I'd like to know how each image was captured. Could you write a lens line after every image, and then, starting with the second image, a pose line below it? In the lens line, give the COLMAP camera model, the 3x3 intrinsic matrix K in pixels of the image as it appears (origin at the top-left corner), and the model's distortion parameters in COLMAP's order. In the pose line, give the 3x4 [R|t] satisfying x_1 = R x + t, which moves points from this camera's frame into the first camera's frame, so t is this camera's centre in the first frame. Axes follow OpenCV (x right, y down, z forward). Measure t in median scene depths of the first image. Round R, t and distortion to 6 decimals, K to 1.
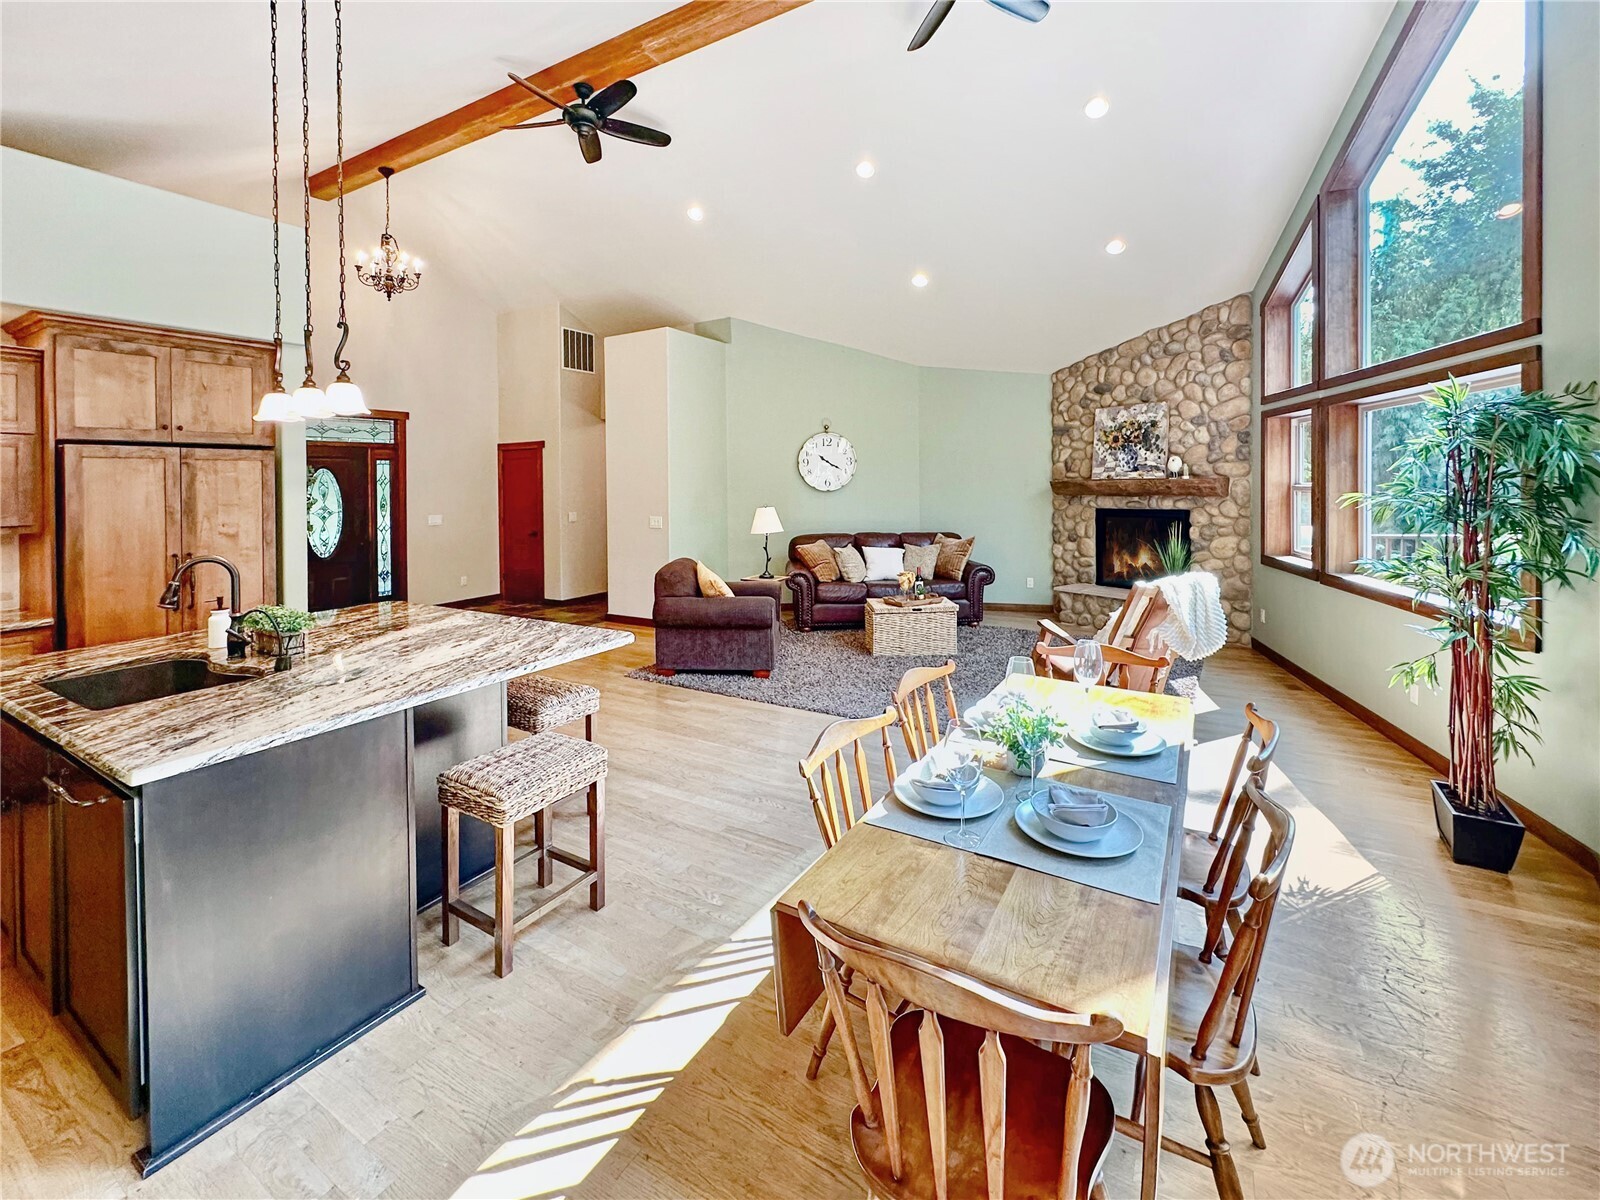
lens RADIAL K [[673.6, 0, 946.6], [0, 673.6, 486.2], [0, 0, 1]] dist [-0.001386, -0.000112]
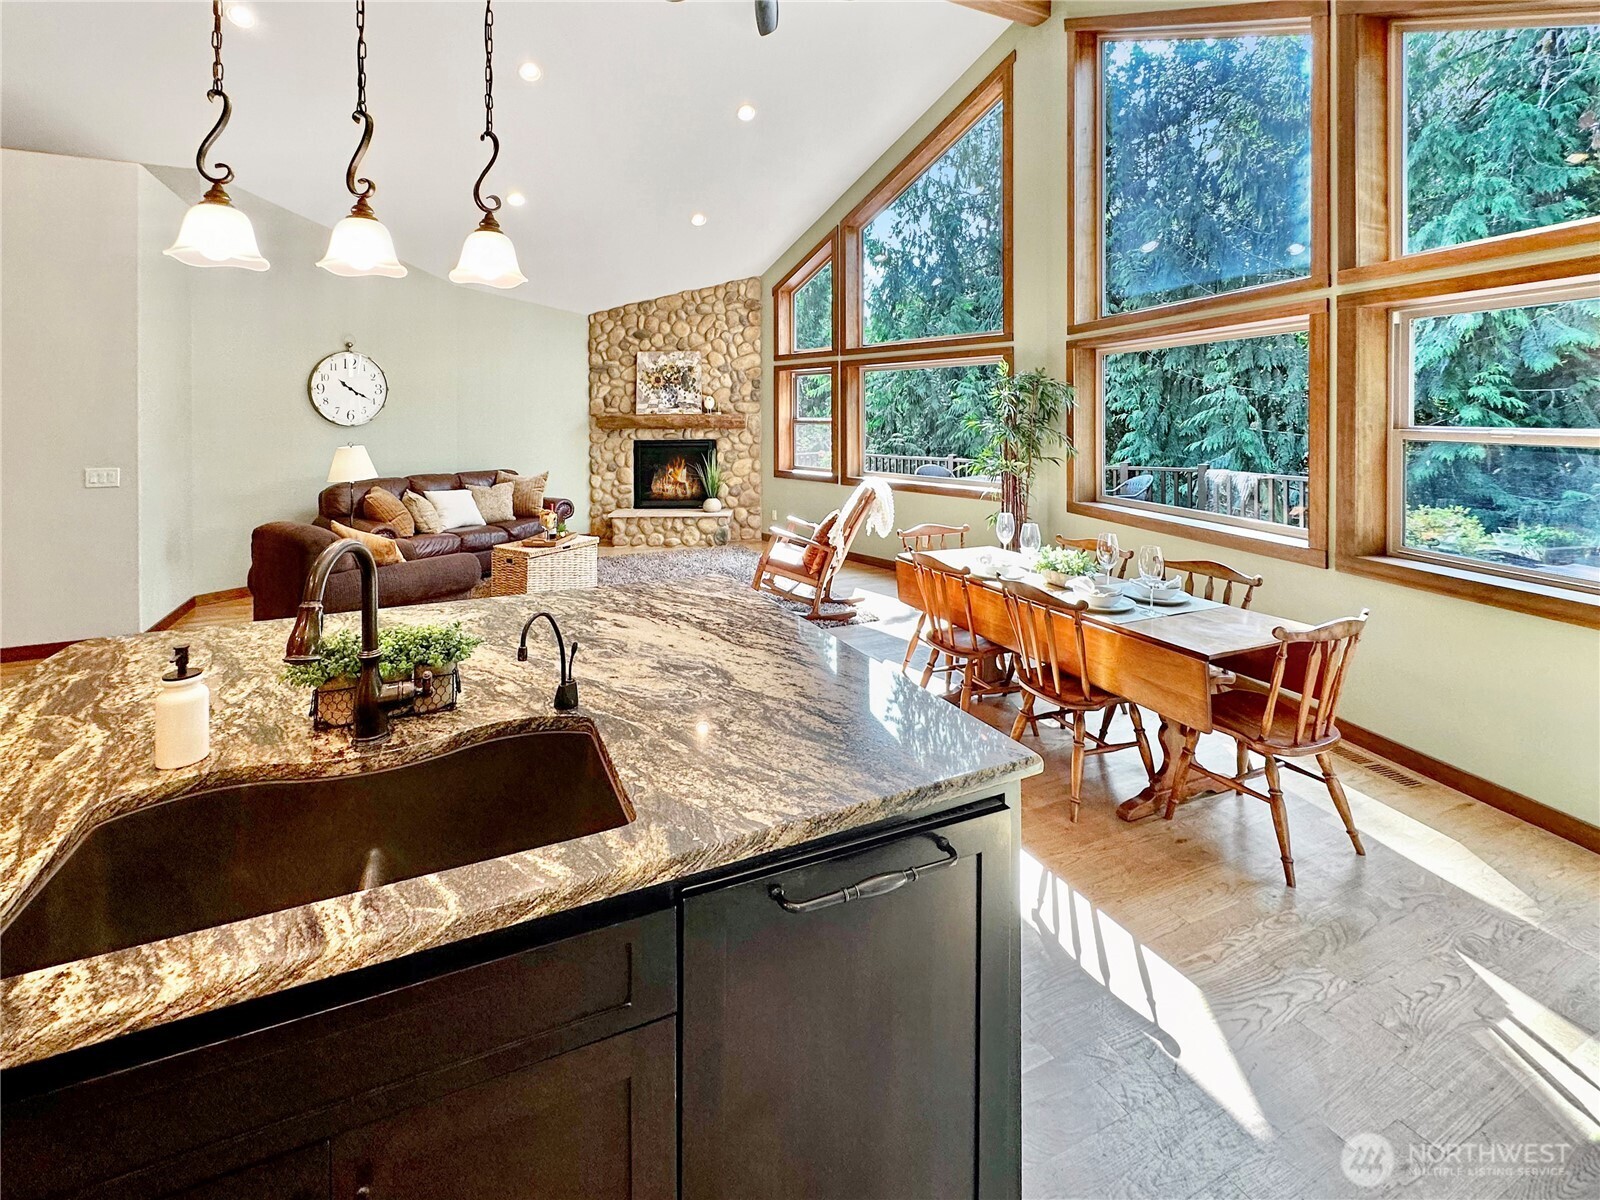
lens RADIAL K [[601.2, 0, 800.8], [0, 601.2, 420.8], [0, 0, 1]] dist [0.001000, 0.000003]
pose [[0.649997, 0.001699, 0.759935, -0.432832], [0.002894, 0.999985, -0.004712, 0.006873], [-0.759931, 0.005262, 0.649982, 0.166921]]
